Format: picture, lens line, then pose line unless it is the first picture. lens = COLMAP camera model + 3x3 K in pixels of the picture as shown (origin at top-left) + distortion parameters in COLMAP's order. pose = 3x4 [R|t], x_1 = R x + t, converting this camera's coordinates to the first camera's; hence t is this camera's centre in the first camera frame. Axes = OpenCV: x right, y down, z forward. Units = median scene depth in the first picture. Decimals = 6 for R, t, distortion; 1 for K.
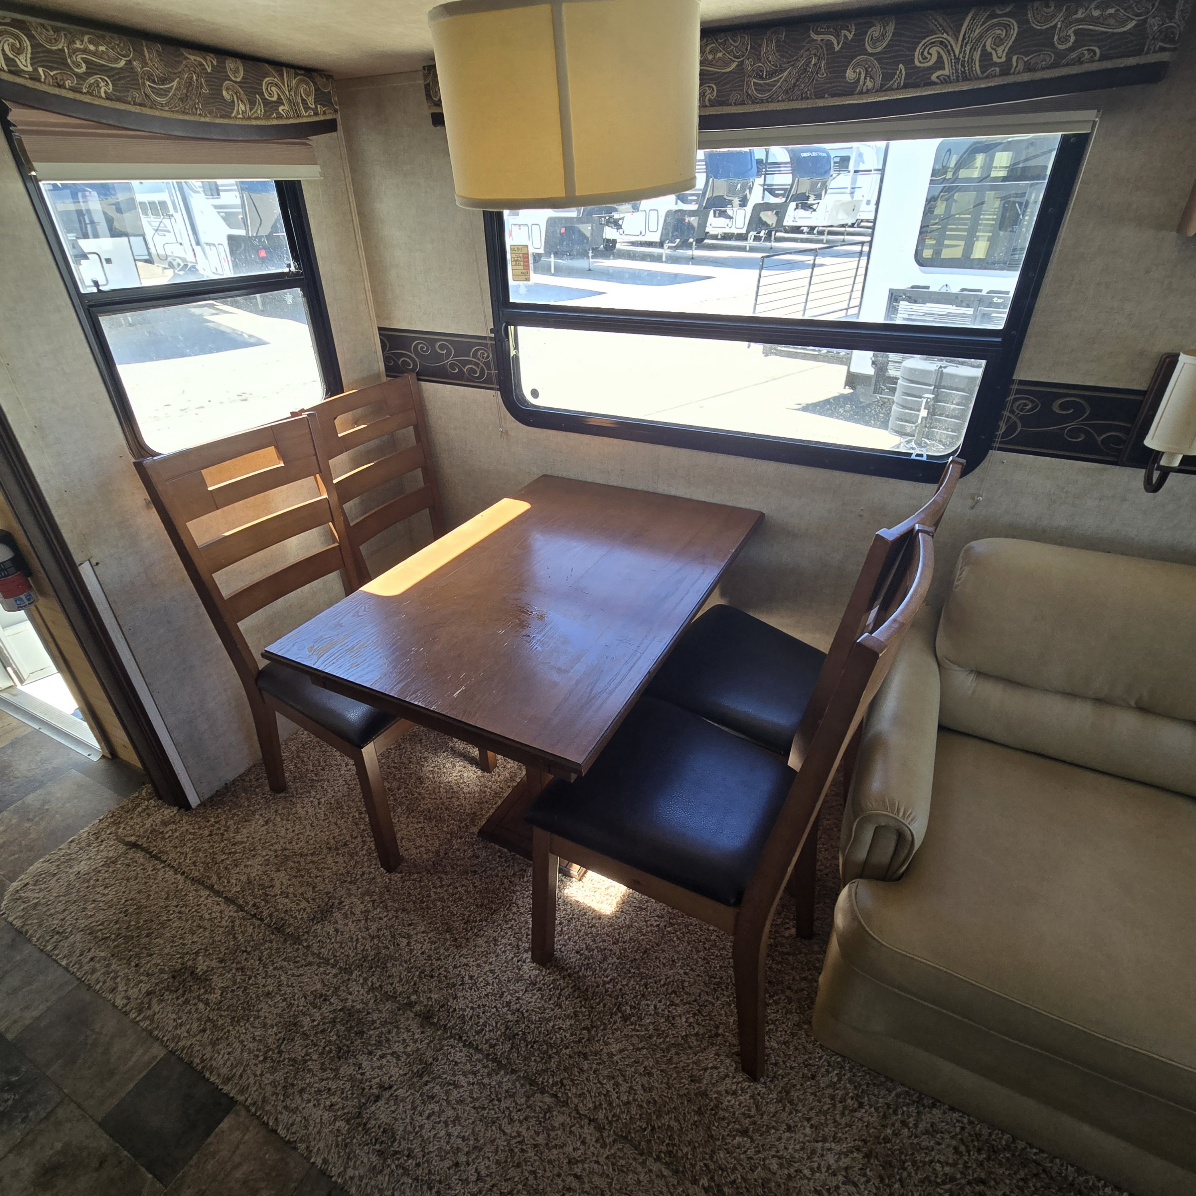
lens RADIAL K [[658.4, 0, 591.0], [0, 658.4, 615.8], [0, 0, 1]] dist [-0.001432, -0.000190]
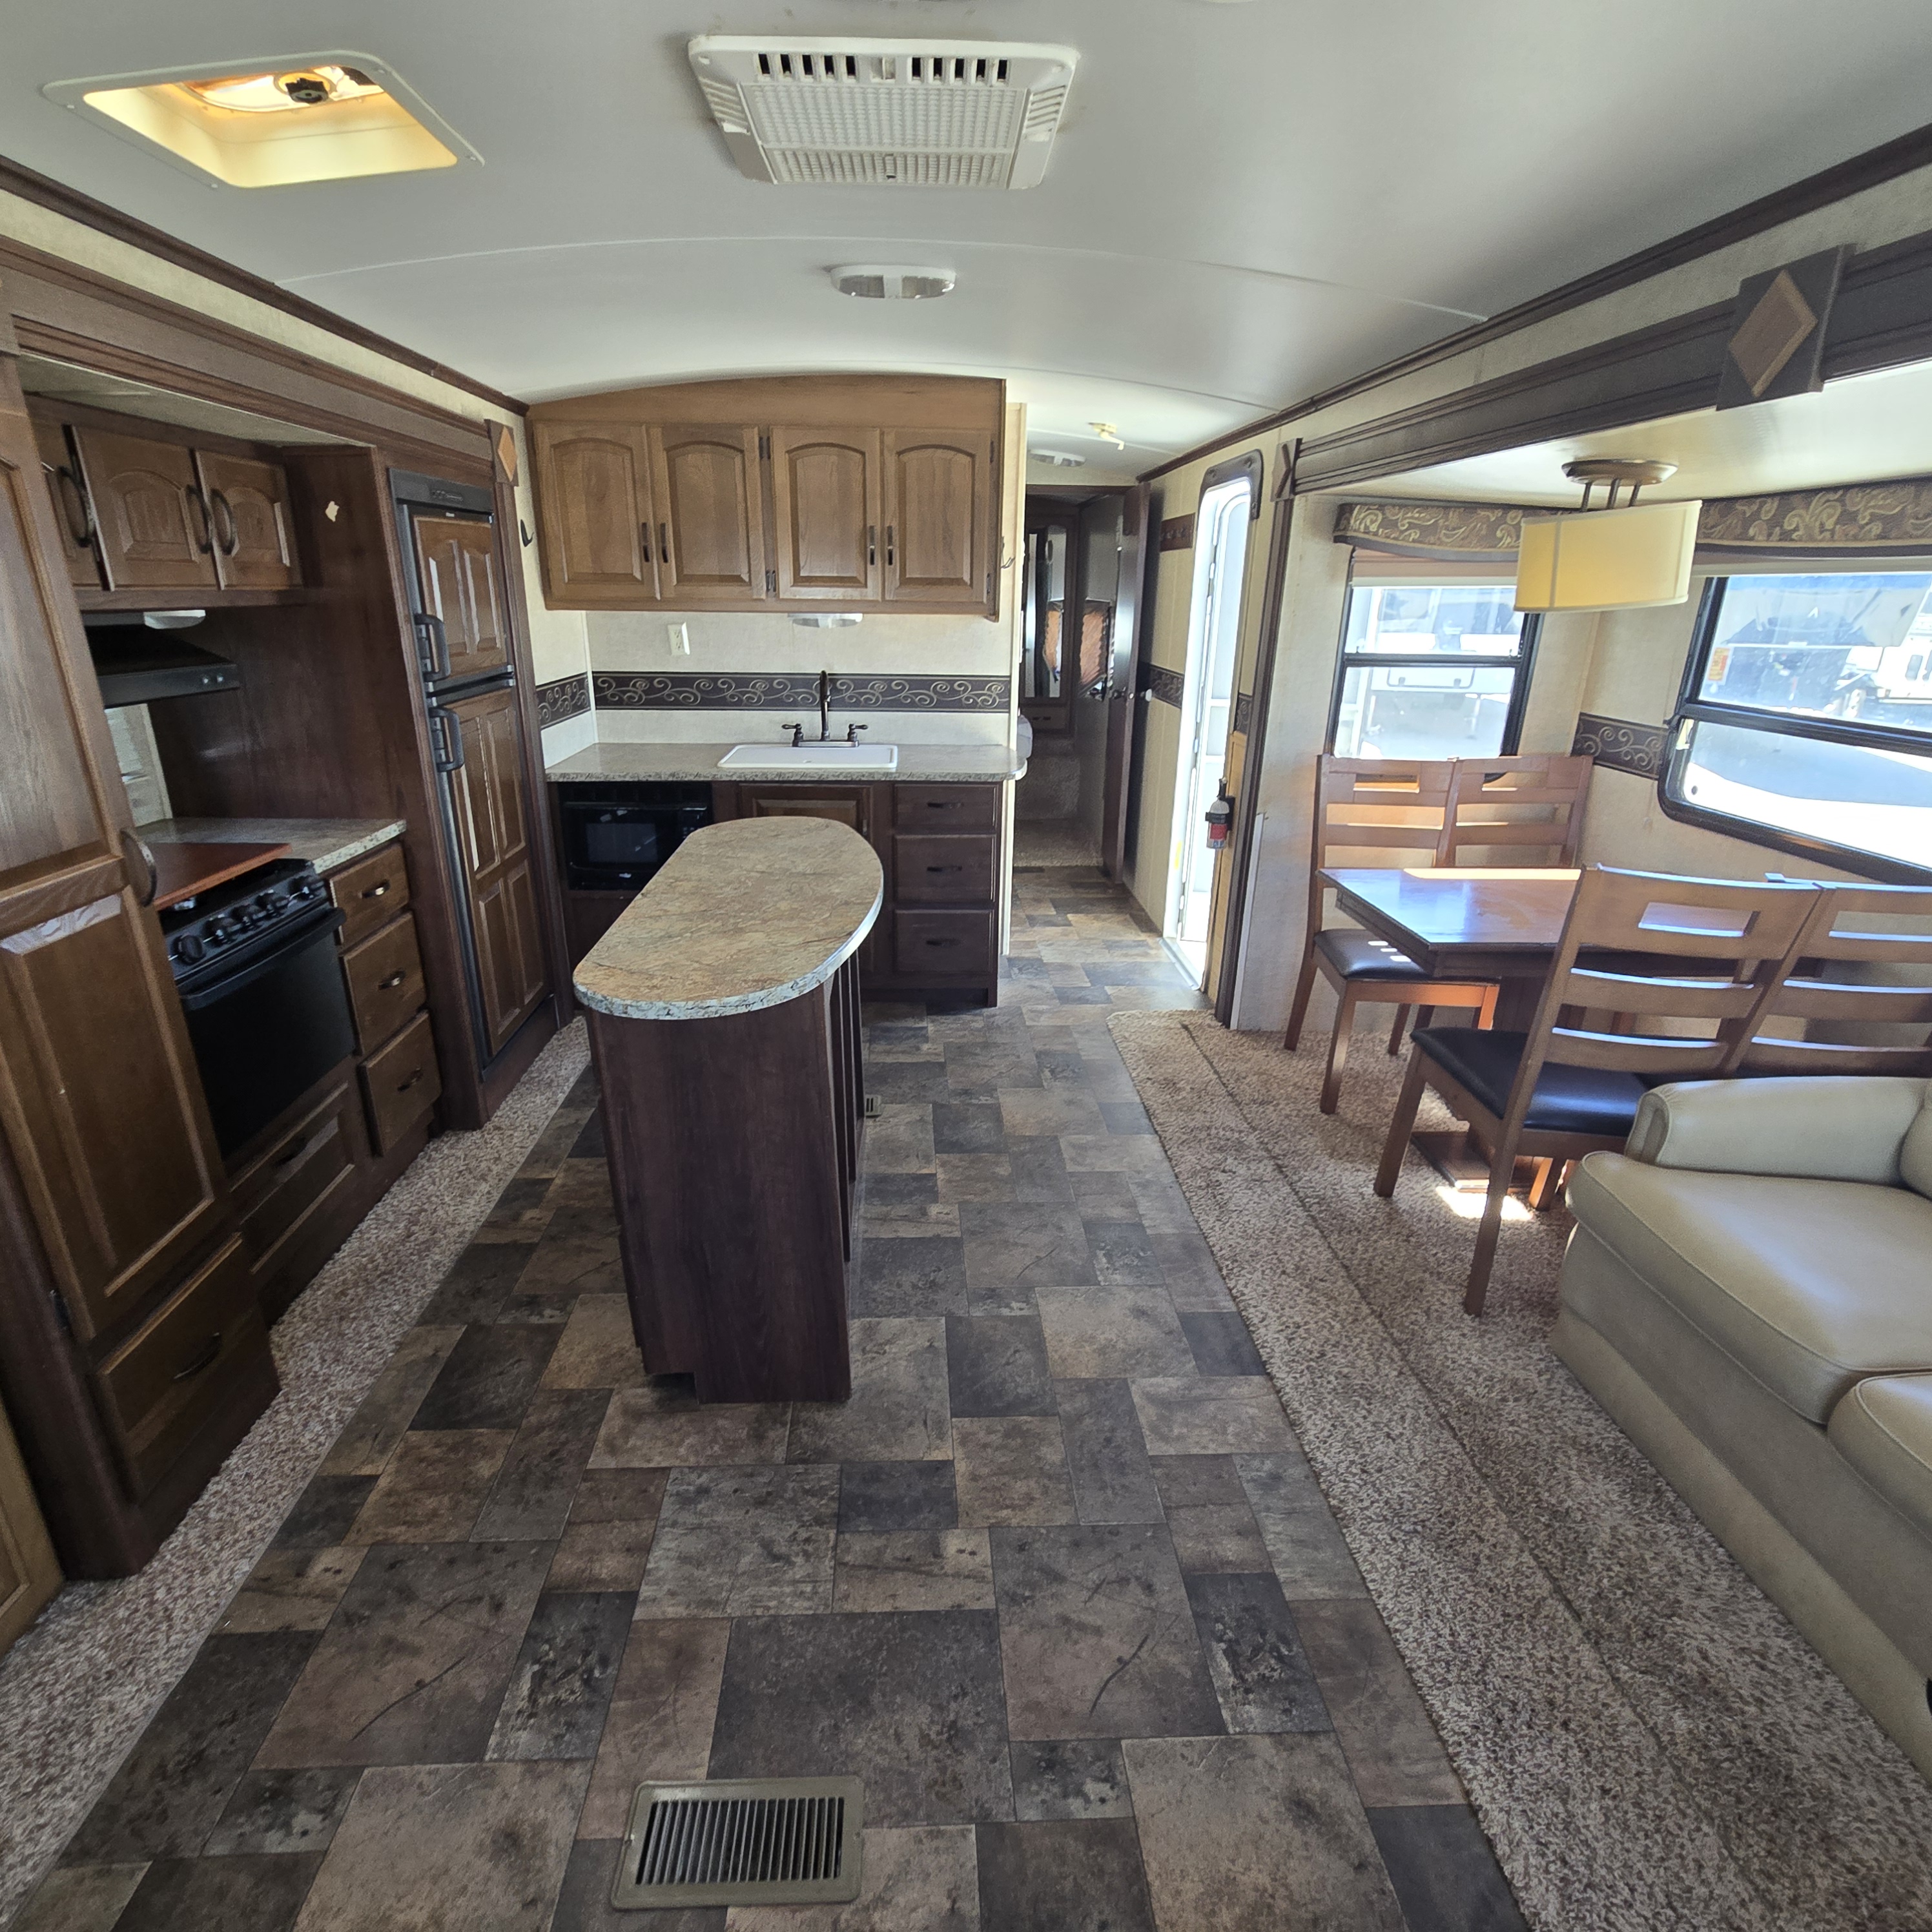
lens RADIAL K [[1056.9, 0, 954.7], [0, 1056.9, 984.8], [0, 0, 1]] dist [-0.004942, 0.003580]
pose [[0.503071, 0.323266, -0.801510, 0.782085], [-0.479258, 0.876100, 0.052542, 0.391147], [0.719188, 0.357698, 0.595668, -0.665772]]
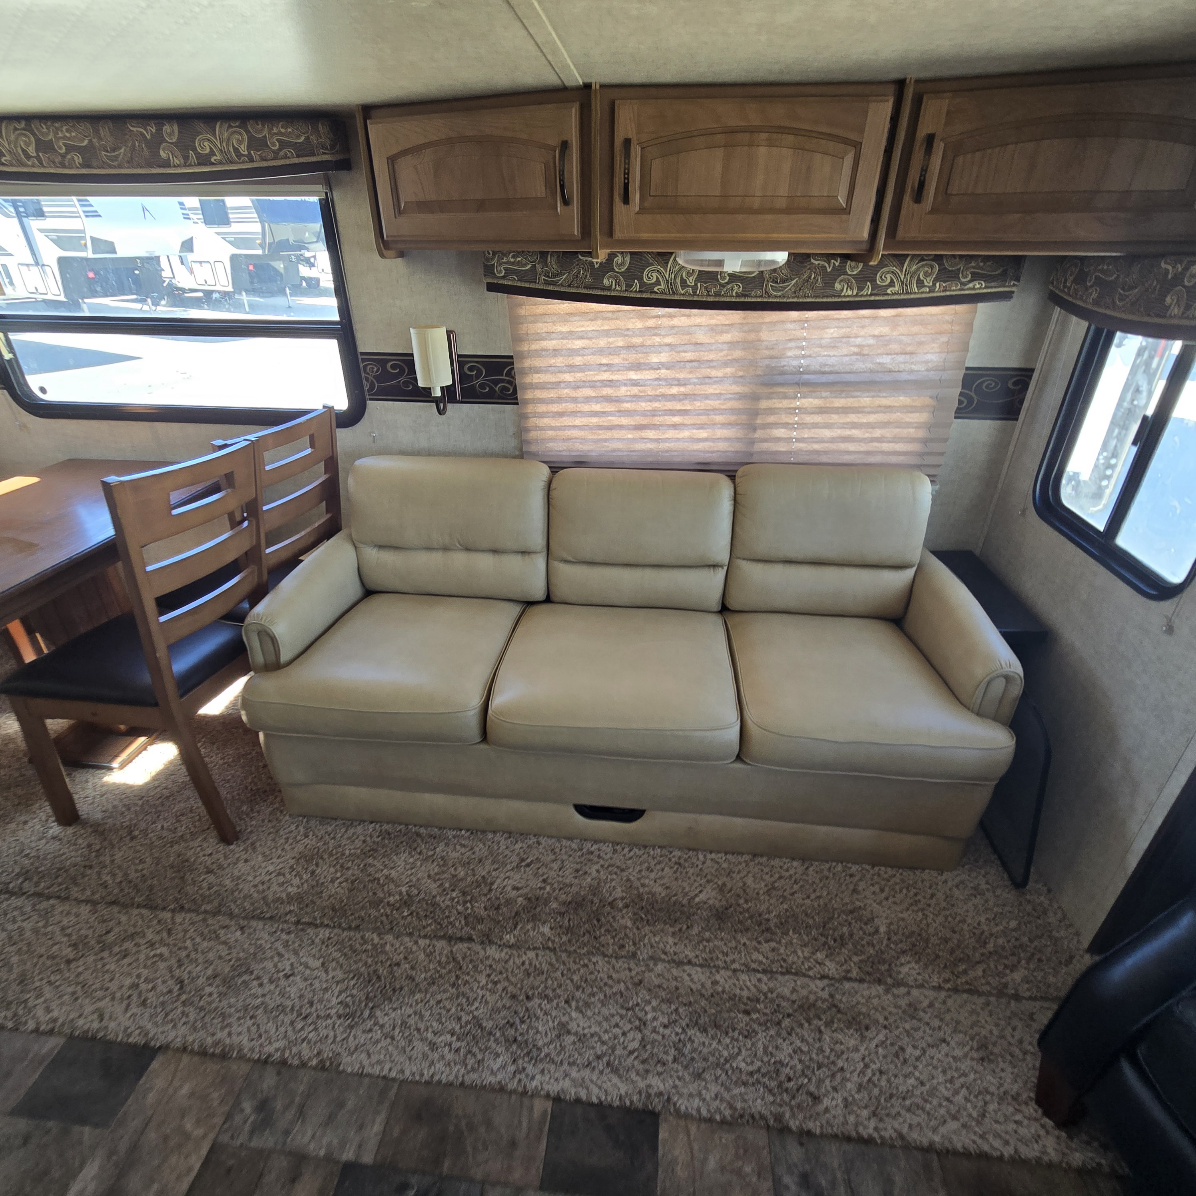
lens RADIAL K [[657.4, 0, 591.6], [0, 657.4, 609.1], [0, 0, 1]] dist [-0.006637, 0.003663]
pose [[0.932107, -0.160310, 0.324774, 0.432212], [0.177311, 0.983881, -0.023236, 0.278848], [-0.315813, 0.079245, 0.945506, -0.436937]]
